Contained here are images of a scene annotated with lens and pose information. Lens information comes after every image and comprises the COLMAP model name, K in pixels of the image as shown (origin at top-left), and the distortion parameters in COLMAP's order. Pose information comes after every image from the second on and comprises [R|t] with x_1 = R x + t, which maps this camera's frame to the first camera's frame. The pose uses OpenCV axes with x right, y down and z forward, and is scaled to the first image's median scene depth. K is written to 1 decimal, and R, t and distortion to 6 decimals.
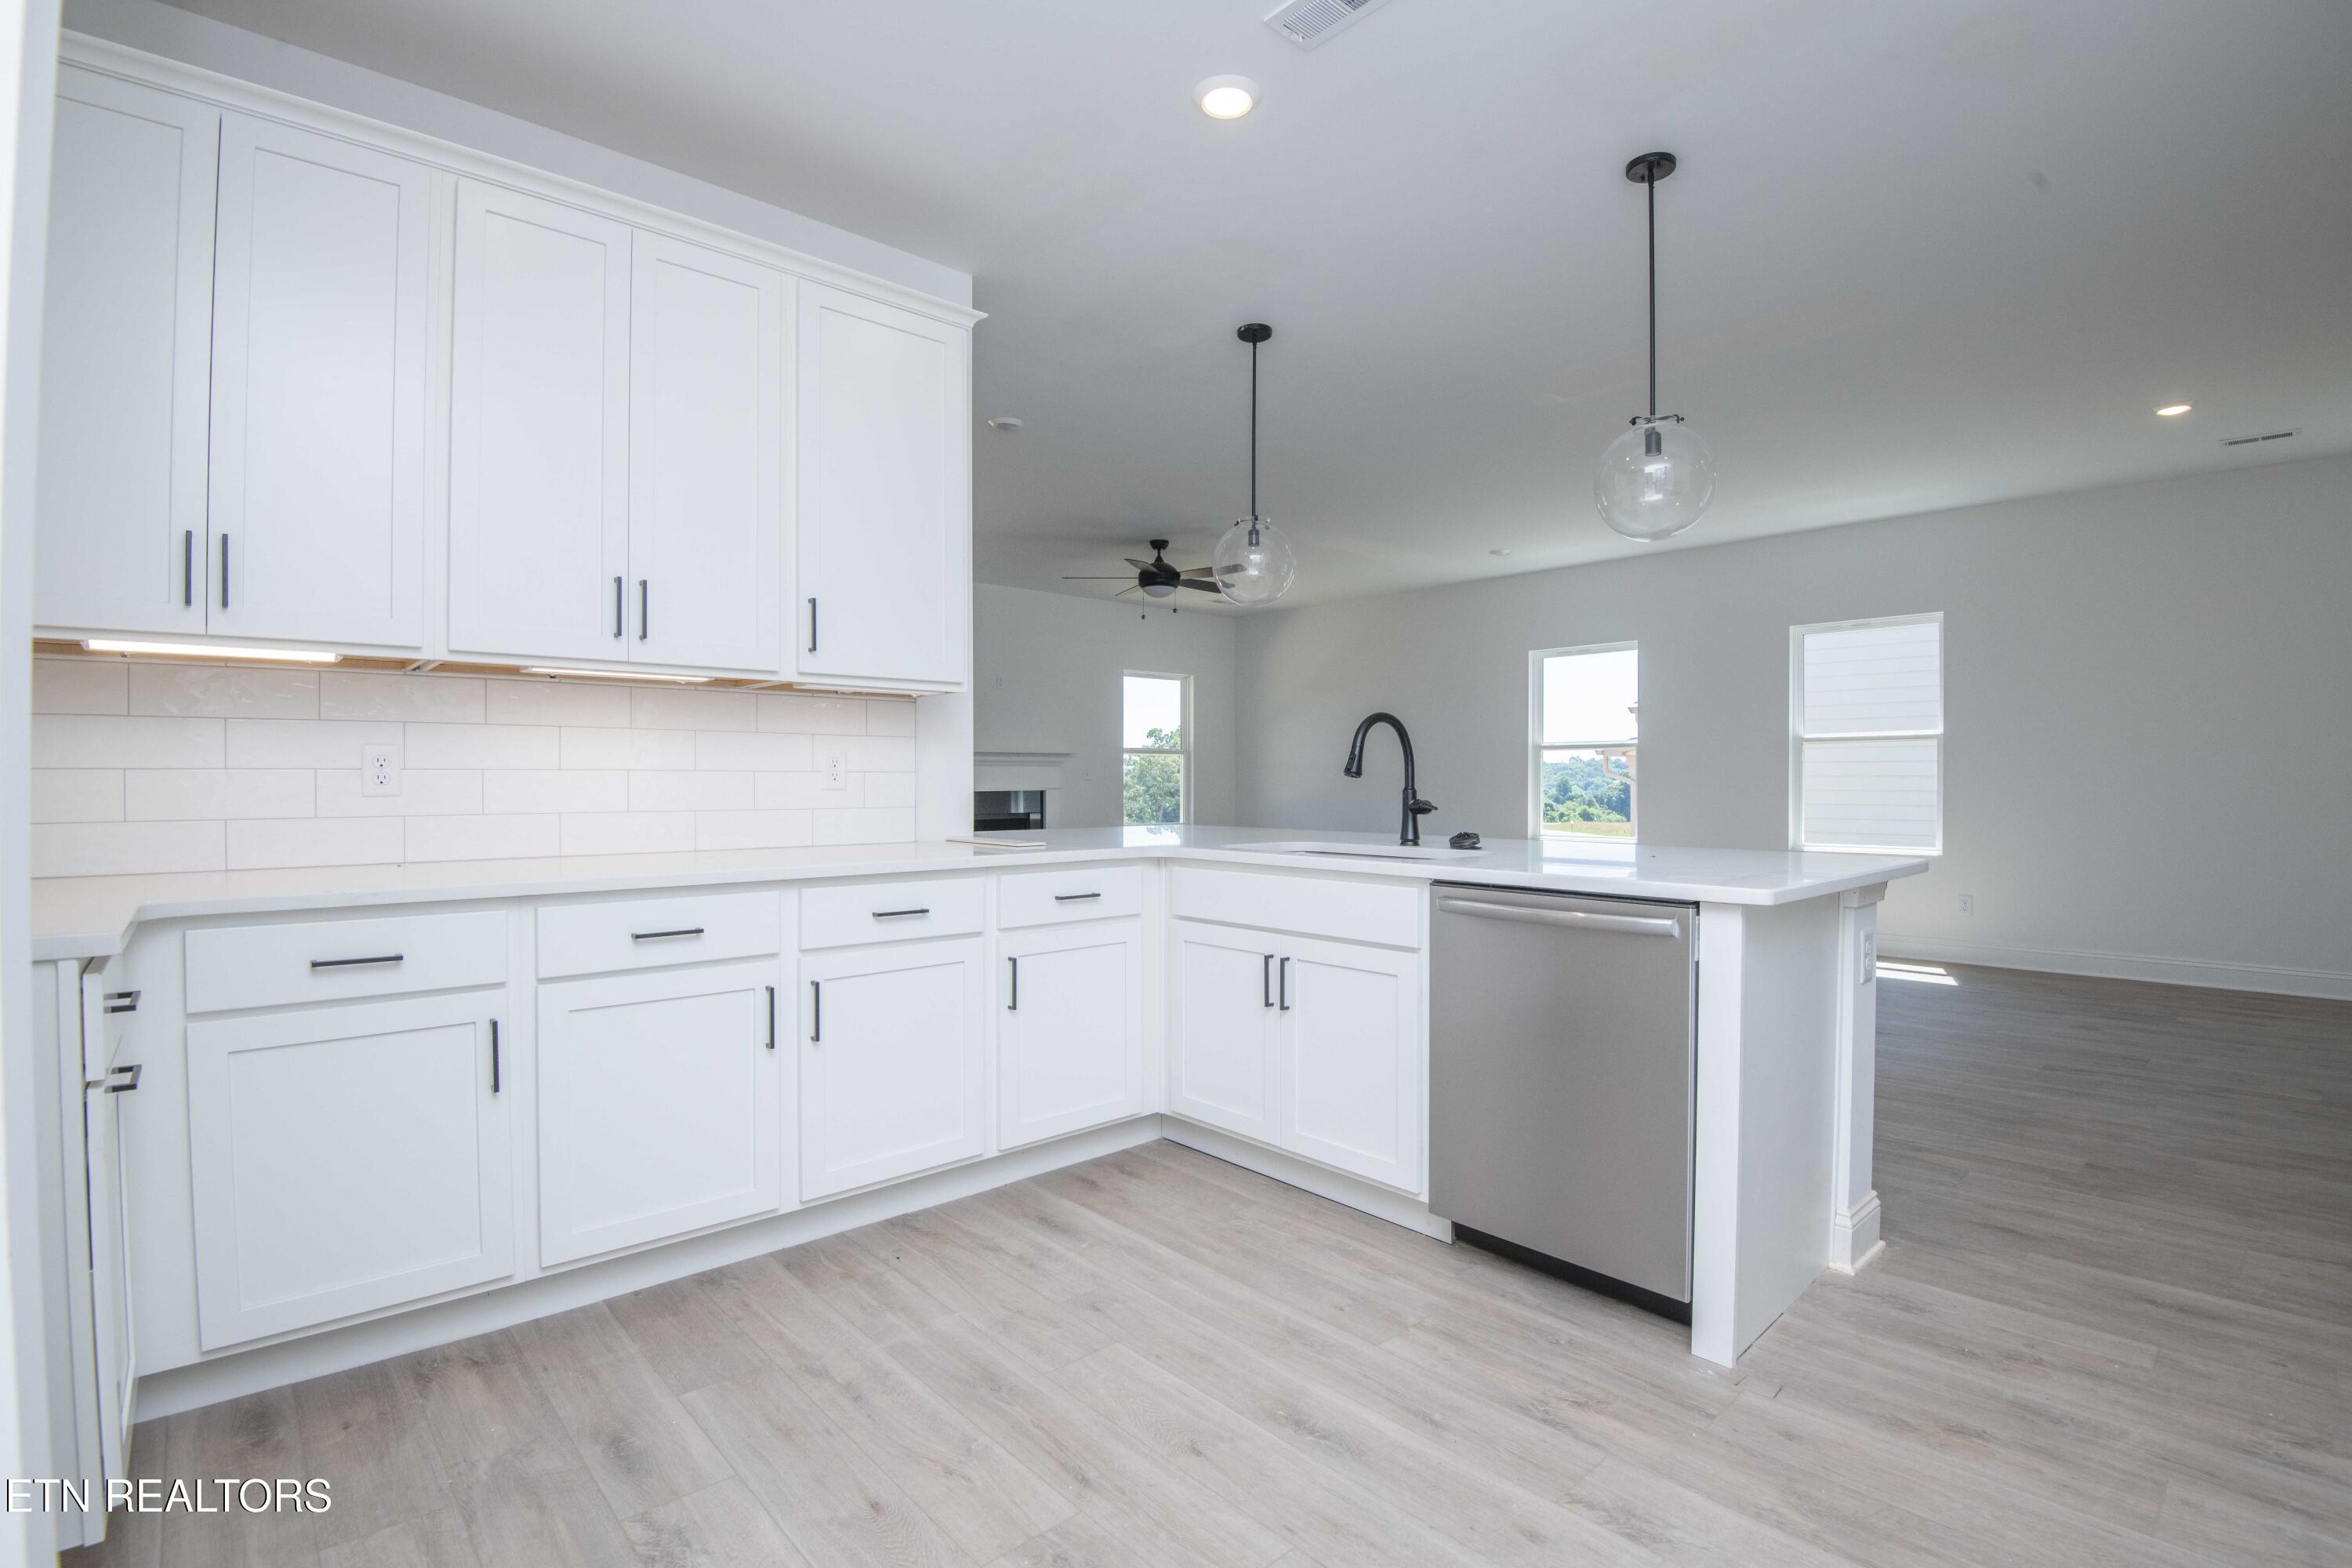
lens RADIAL K [[1081.5, 0, 1185.9], [0, 1081.5, 788.3], [0, 0, 1]] dist [-0.010755, -0.021764]
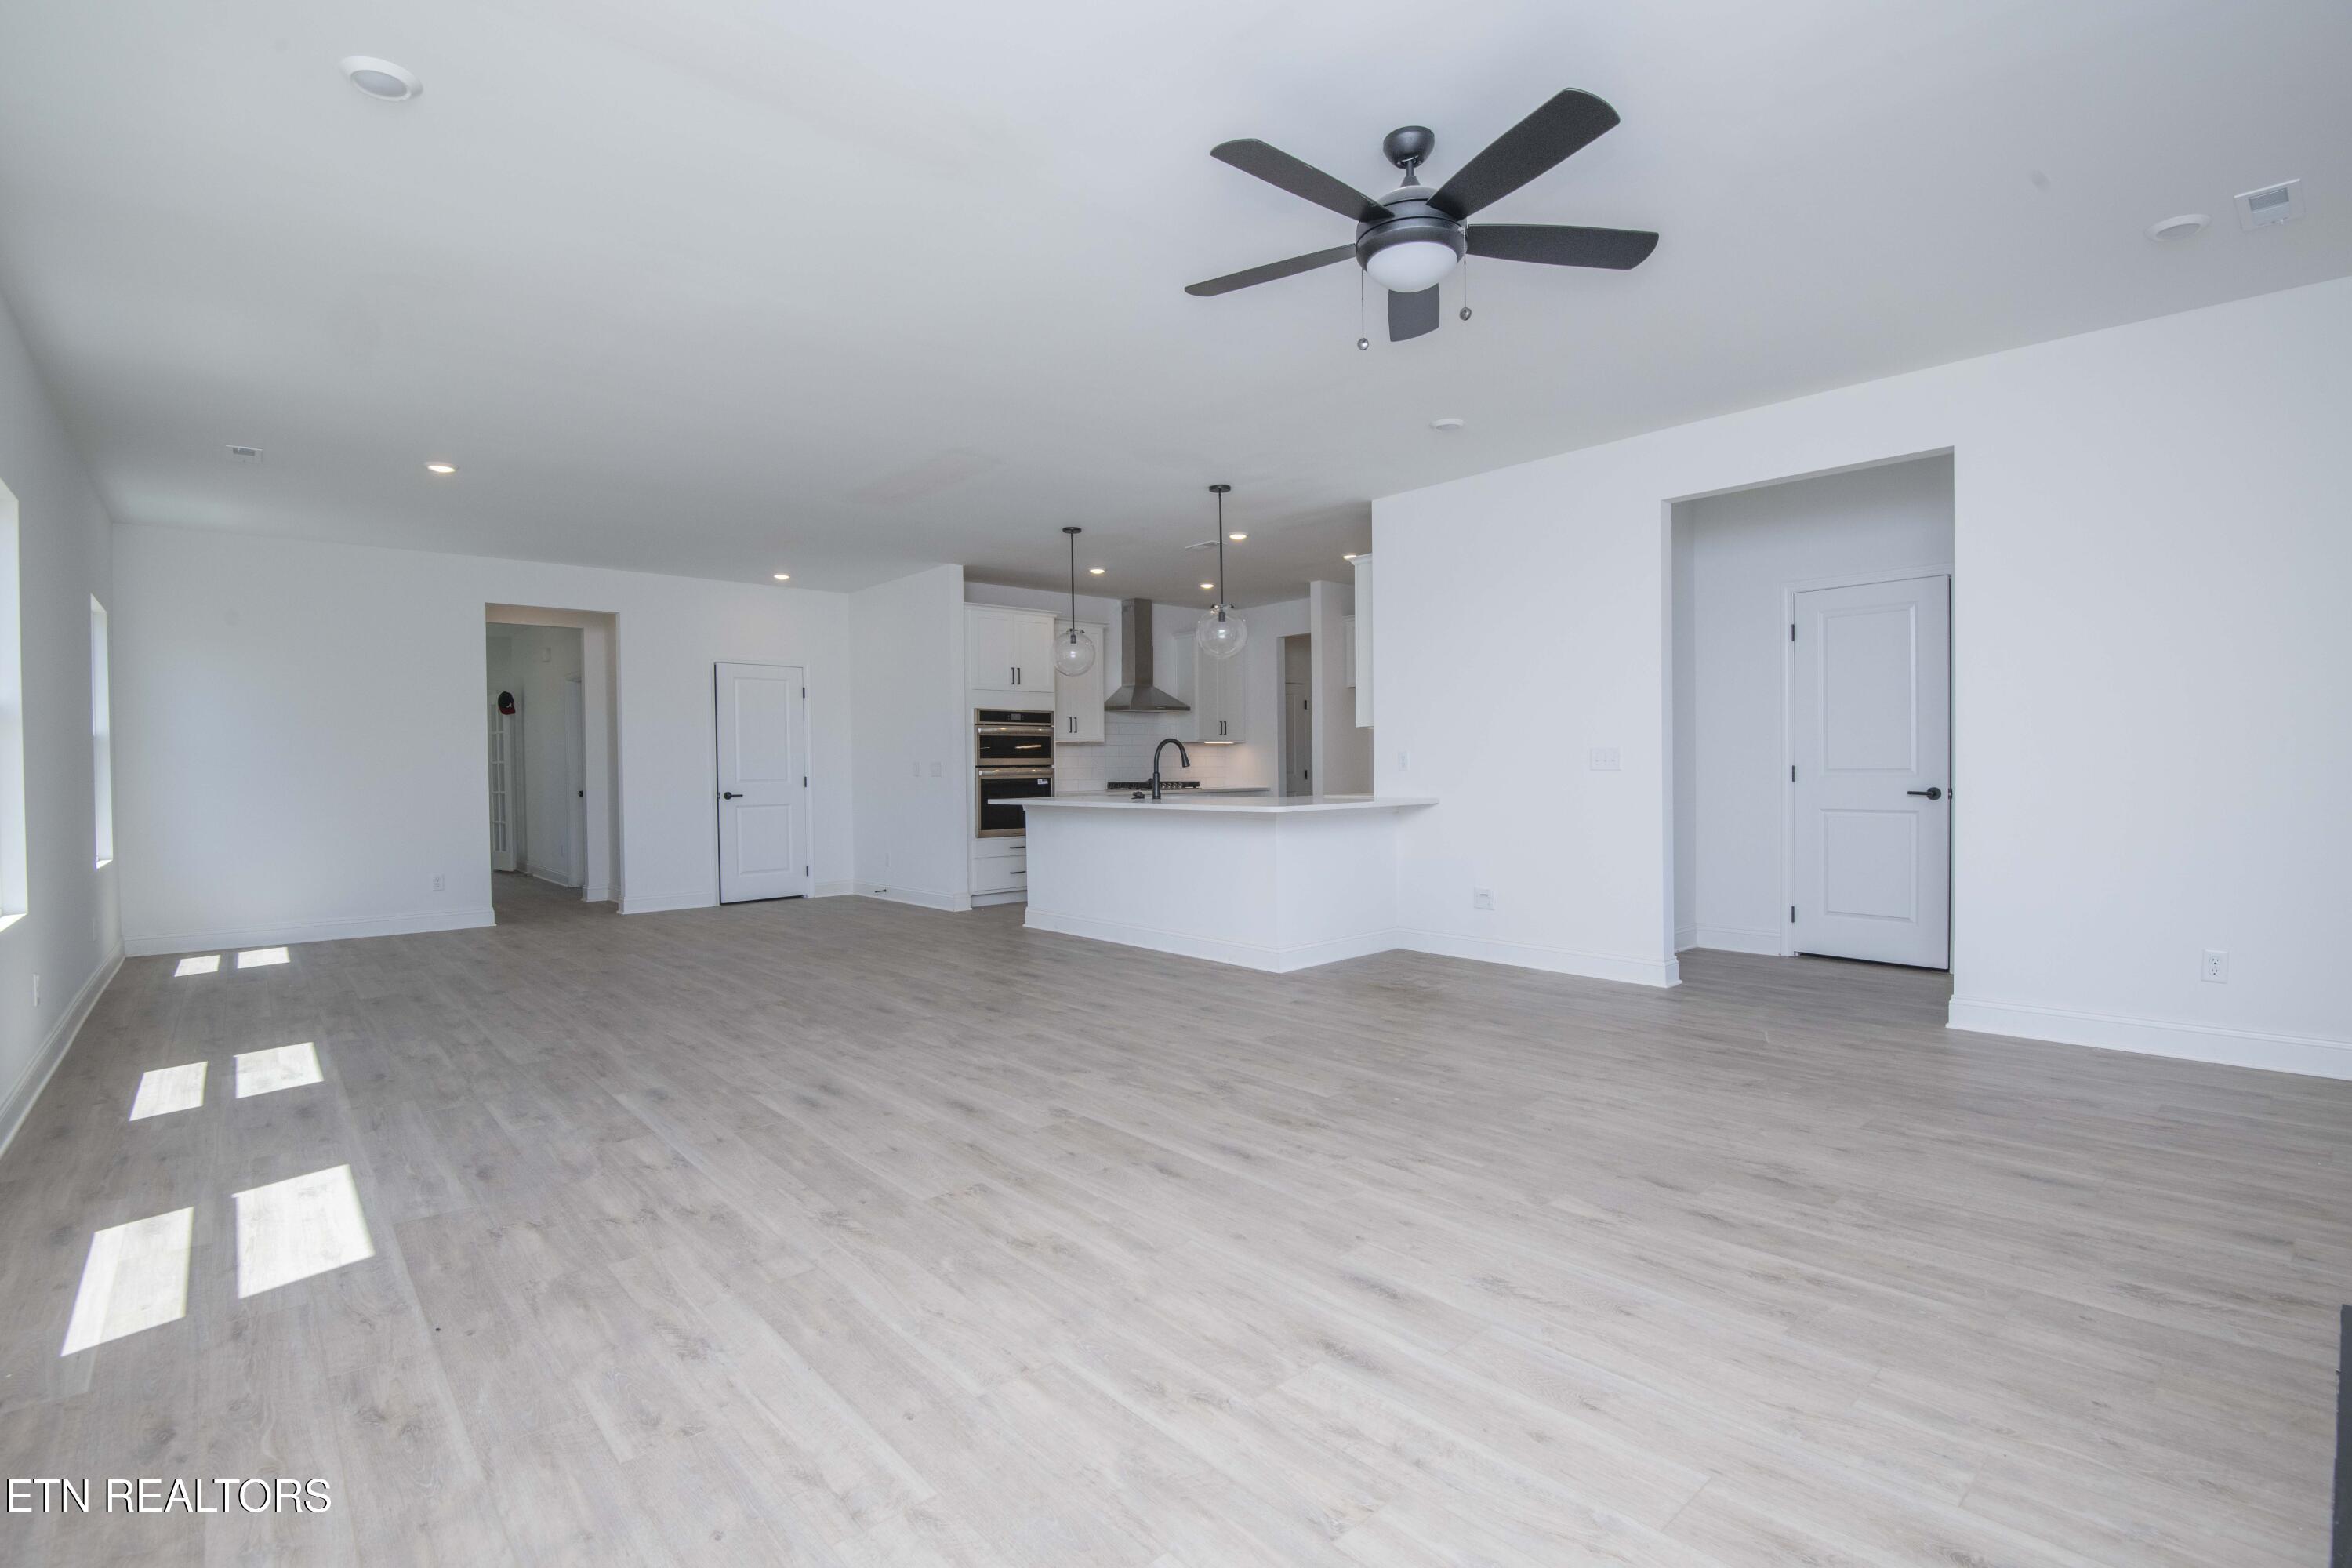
lens RADIAL K [[1082.6, 0, 1201.4], [0, 1082.6, 785.2], [0, 0, 1]] dist [-0.021269, -0.017123]
pose [[-0.999894, 0.014185, -0.003157, 0.154885], [0.014103, 0.999600, 0.024499, -0.032374], [0.003504, 0.024452, -0.999695, 3.905663]]
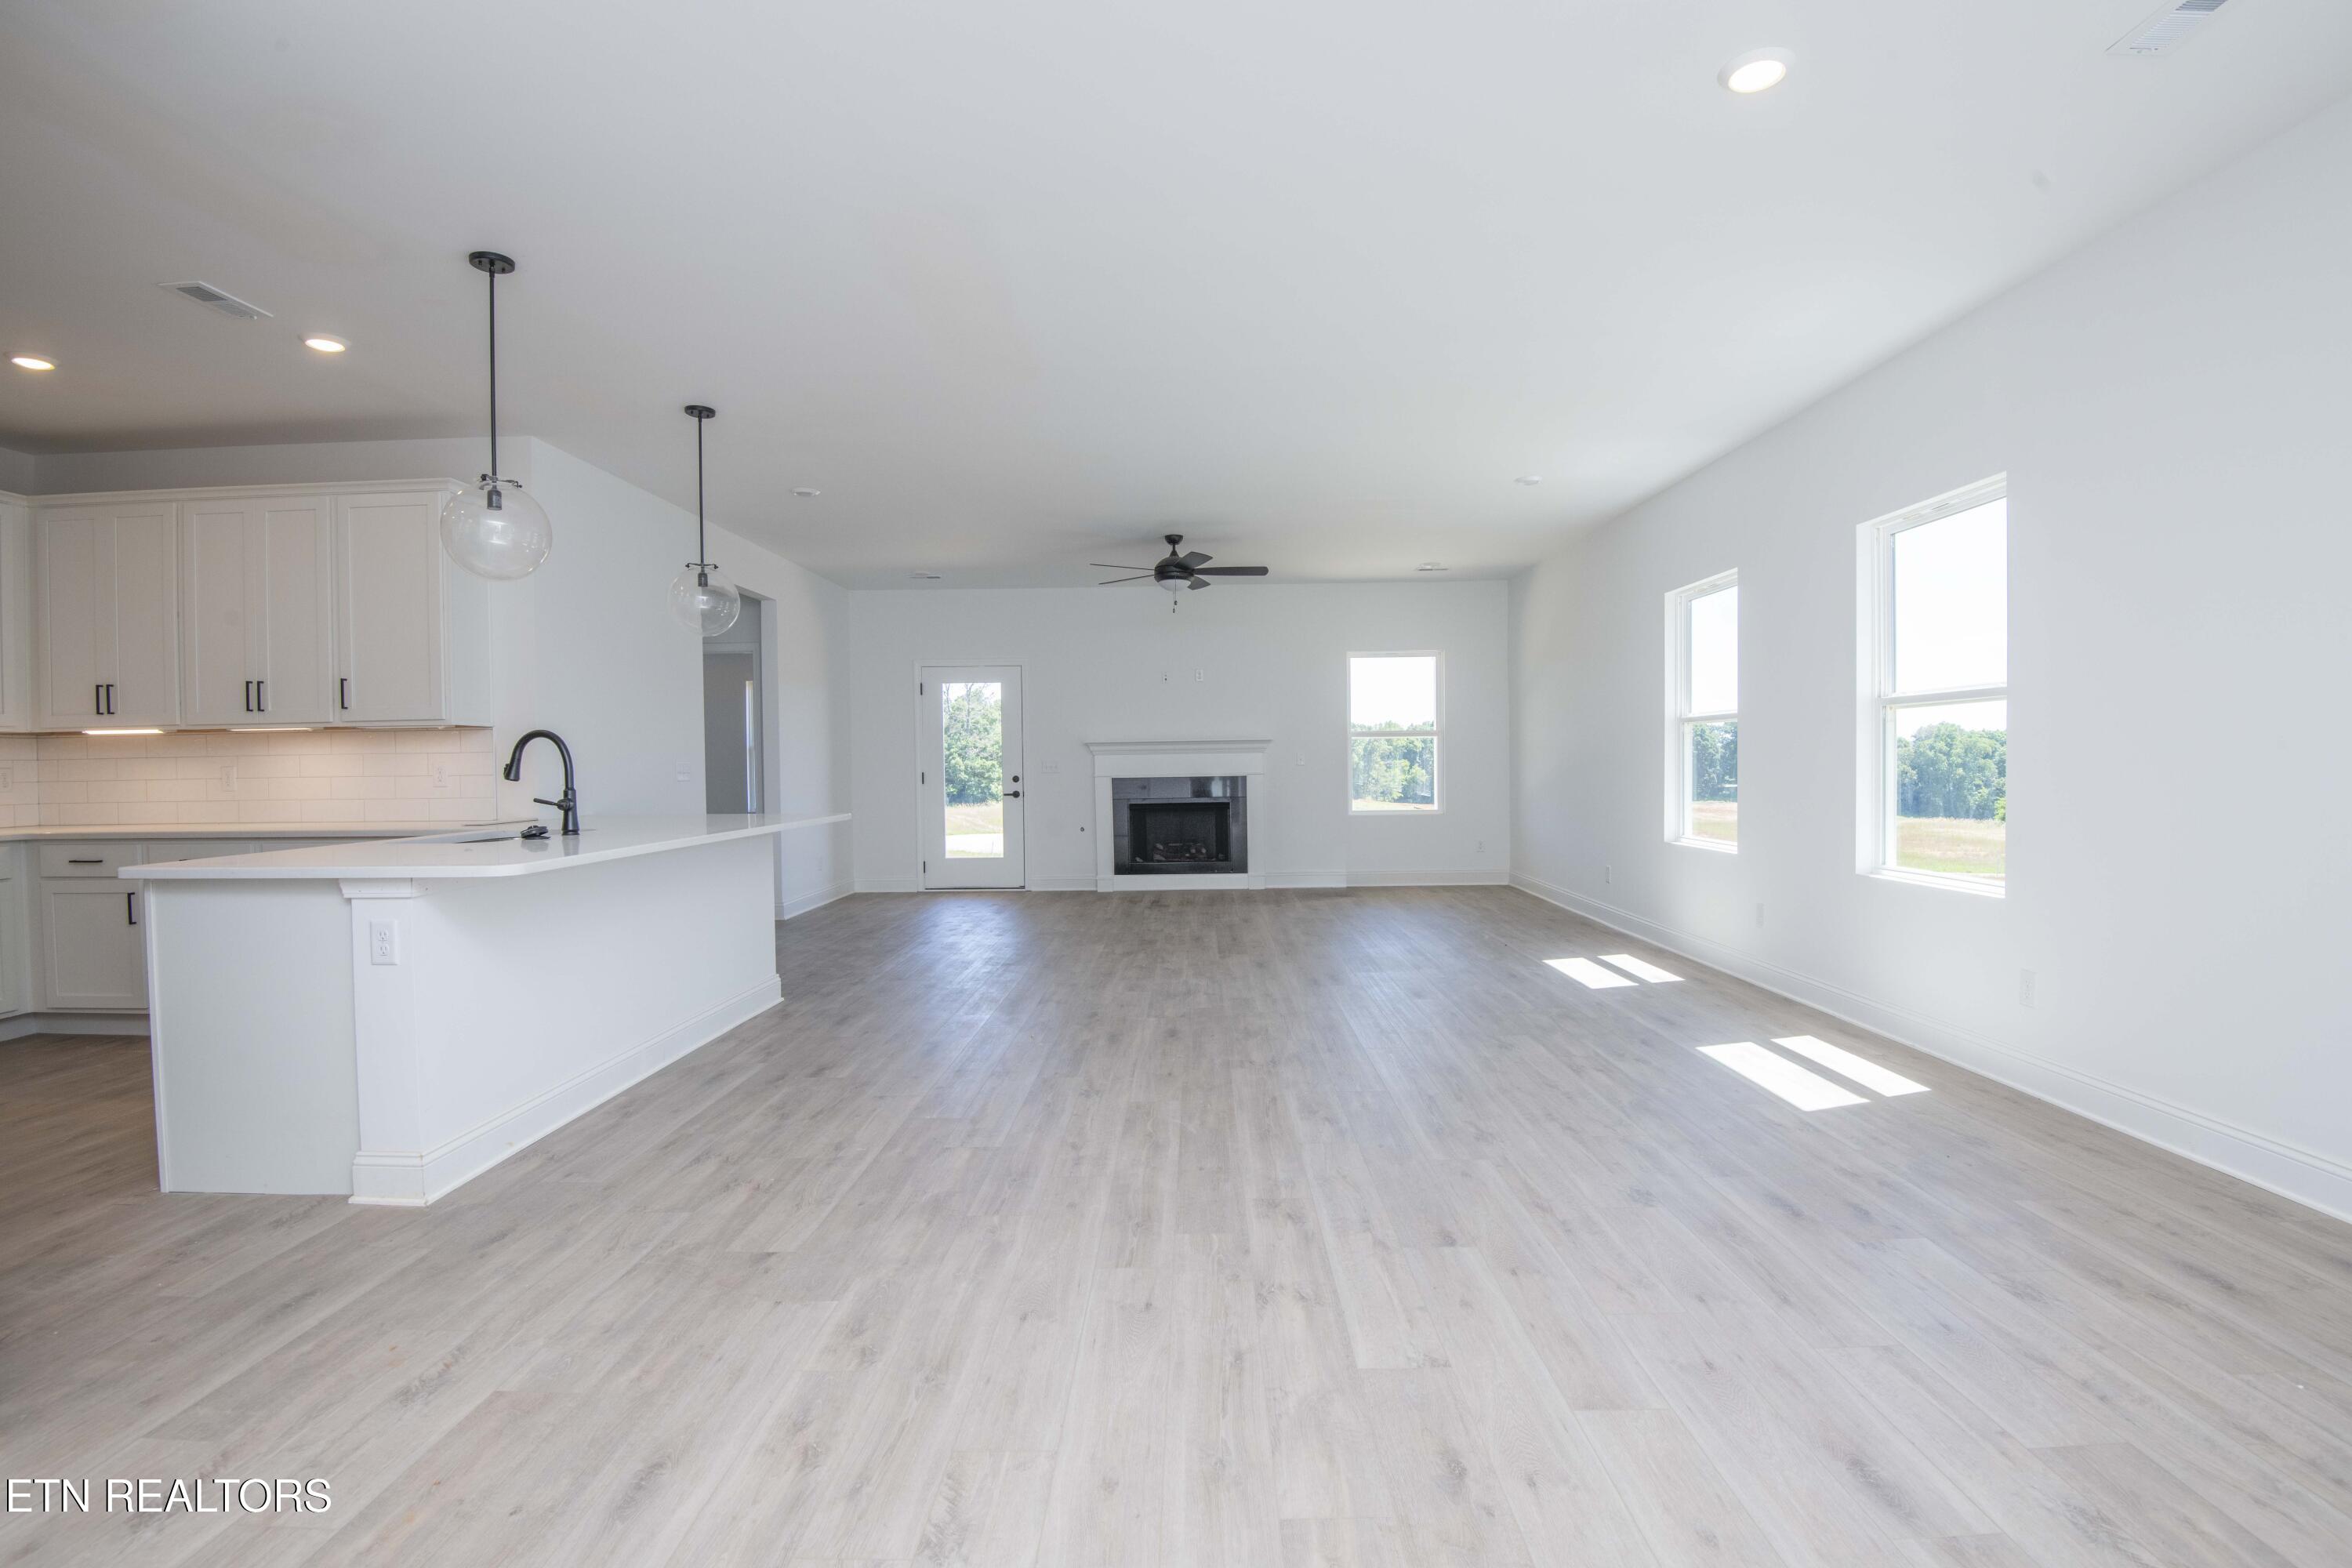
lens RADIAL K [[1081.5, 0, 1185.9], [0, 1081.5, 788.3], [0, 0, 1]] dist [-0.010755, -0.021764]
pose [[0.732948, 0.009193, -0.680223, 1.936335], [0.006095, 0.999780, 0.020080, -0.026540], [0.680257, -0.018863, 0.732731, 0.710412]]
